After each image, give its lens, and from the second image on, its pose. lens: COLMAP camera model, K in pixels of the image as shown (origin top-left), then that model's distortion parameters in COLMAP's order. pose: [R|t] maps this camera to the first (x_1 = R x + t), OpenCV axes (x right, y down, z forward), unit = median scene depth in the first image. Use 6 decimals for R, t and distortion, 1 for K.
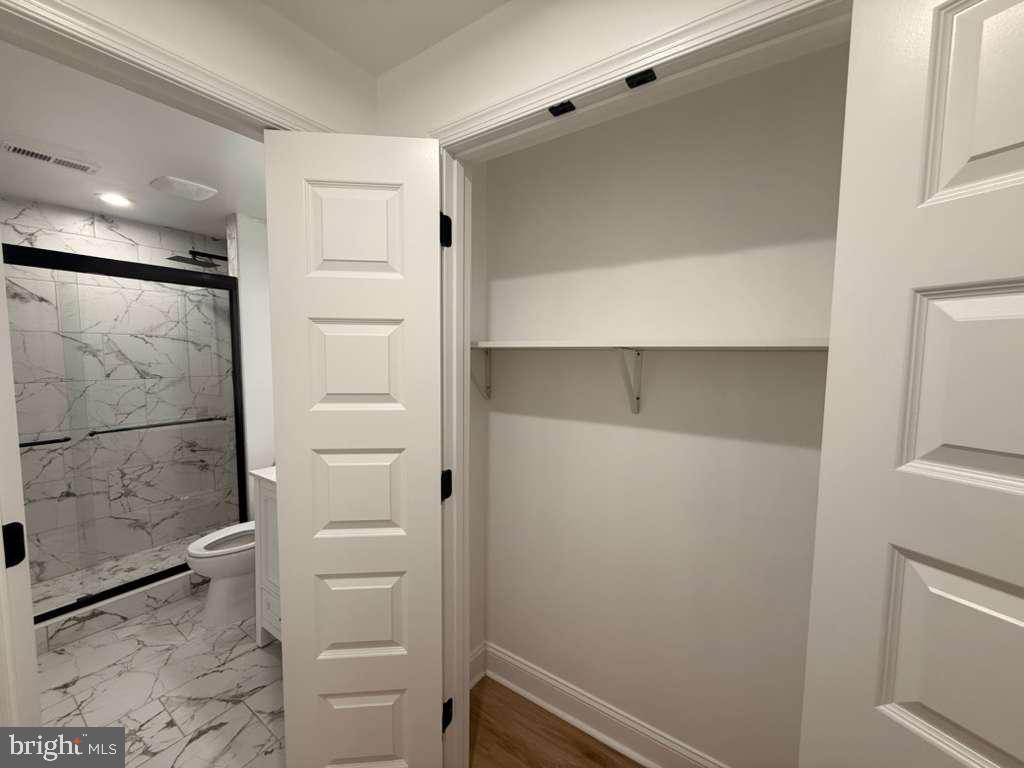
lens RADIAL K [[412.7, 0, 508.7], [0, 412.7, 390.0], [0, 0, 1]] dist [-0.001184, -0.000620]
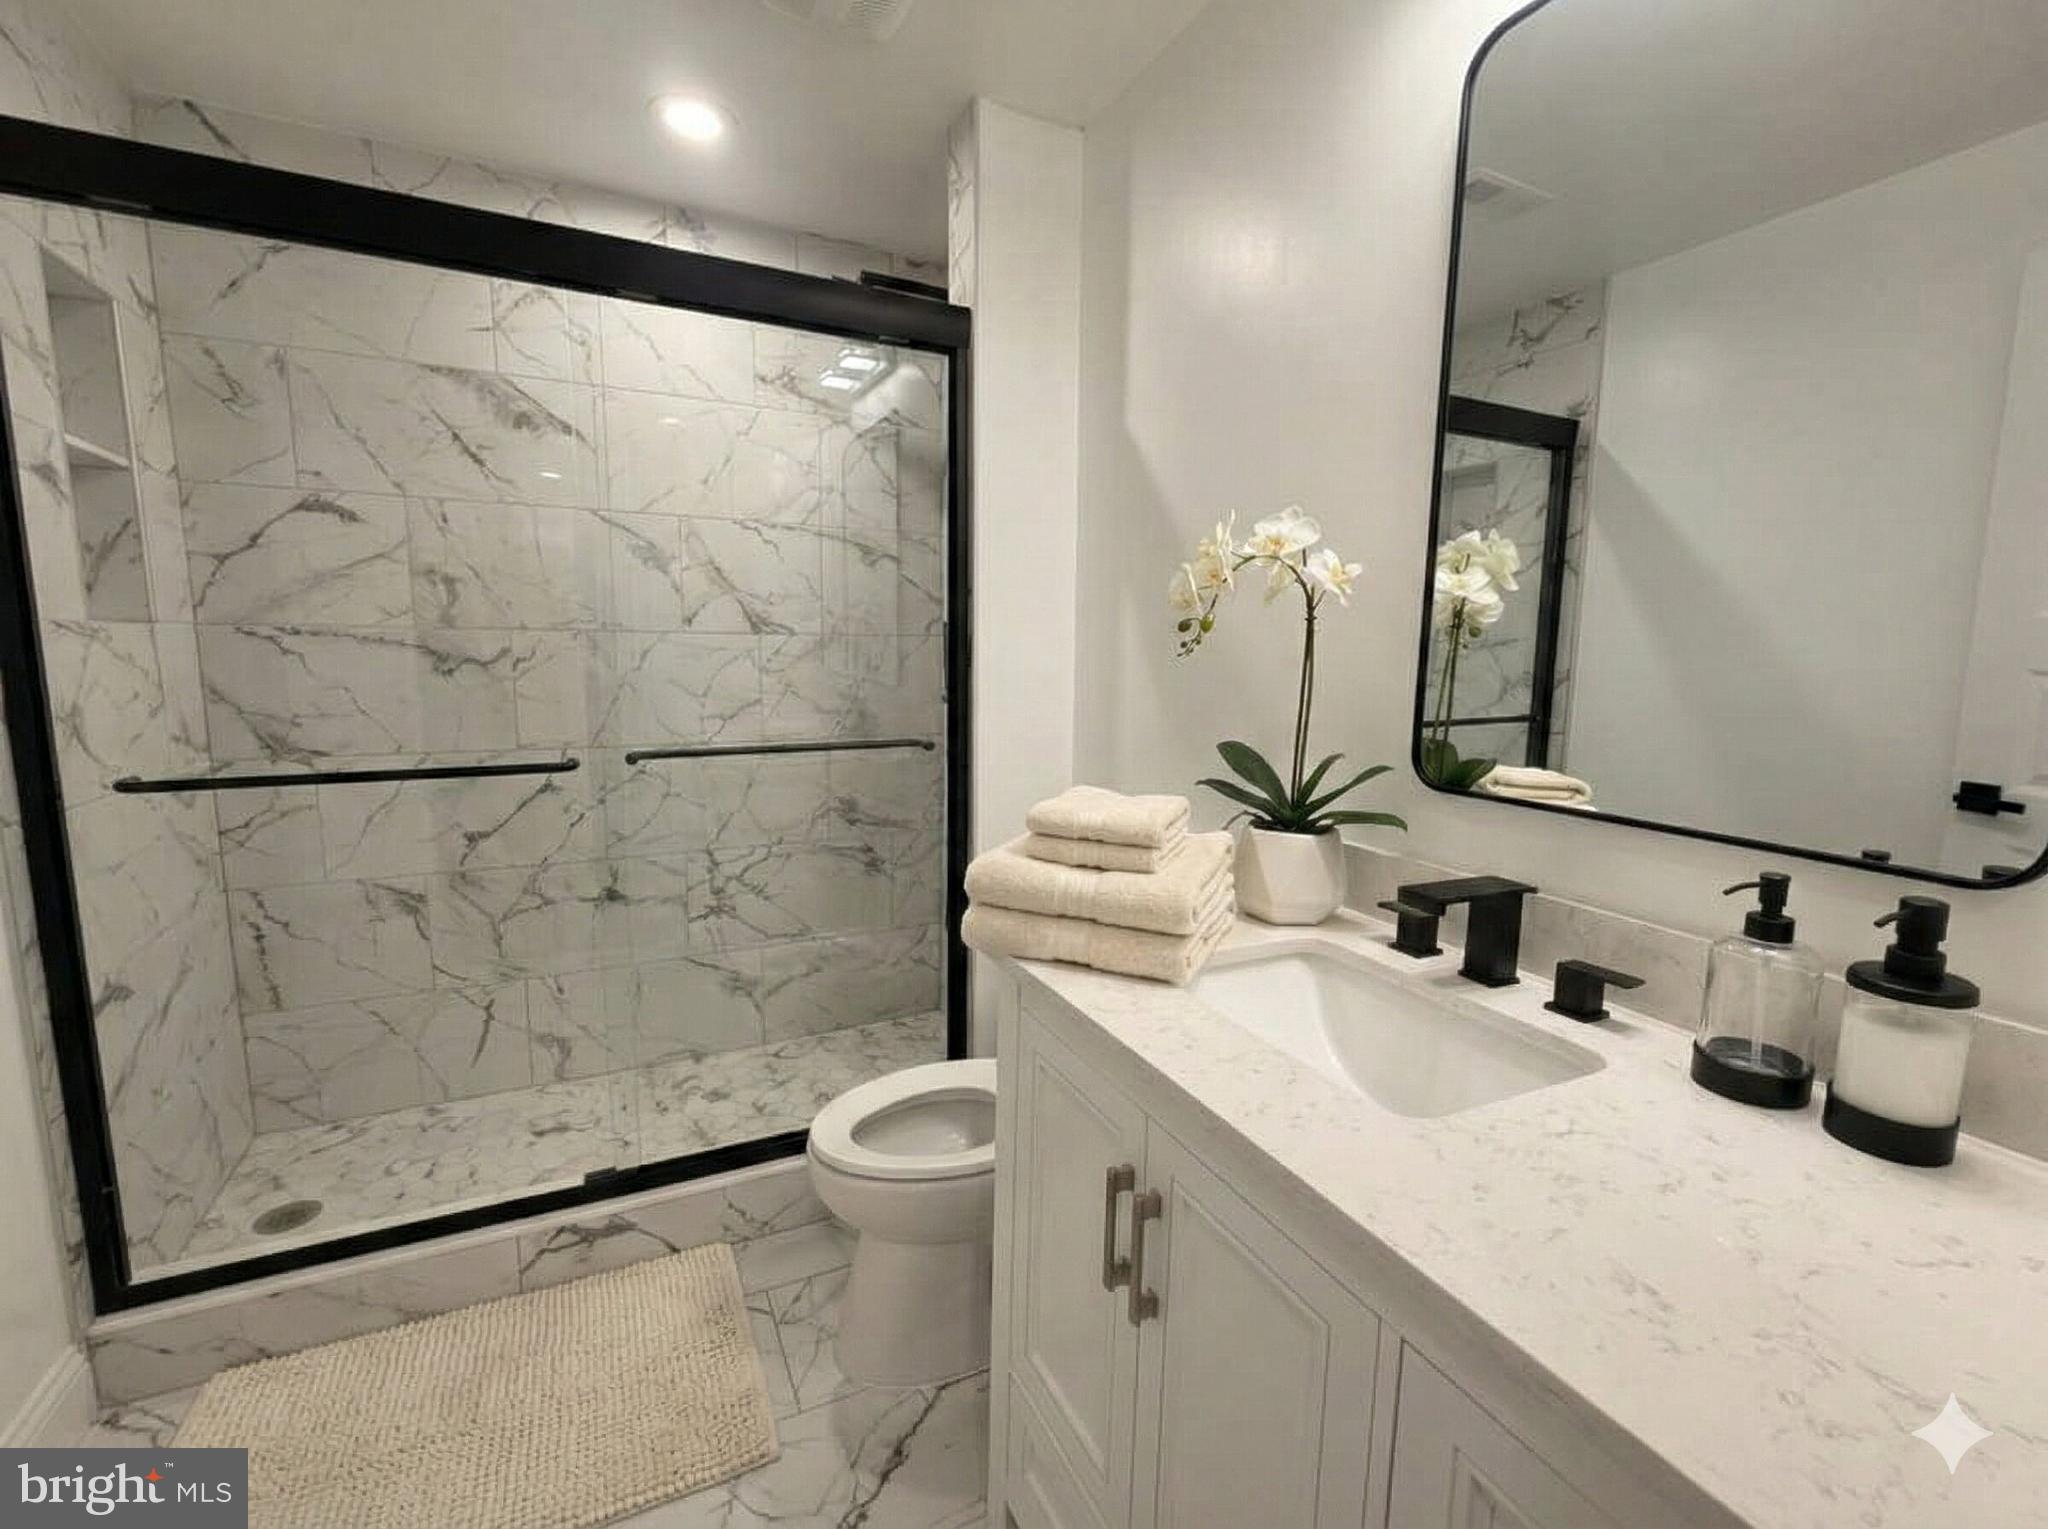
lens RADIAL K [[825.4, 0, 1017.3], [0, 825.4, 776.6], [0, 0, 1]] dist [-0.001184, -0.000620]
pose [[0.882331, 0.067469, -0.465768, -0.289726], [-0.046604, 0.997332, 0.056186, 0.057837], [0.468317, -0.027868, 0.883121, 0.422038]]
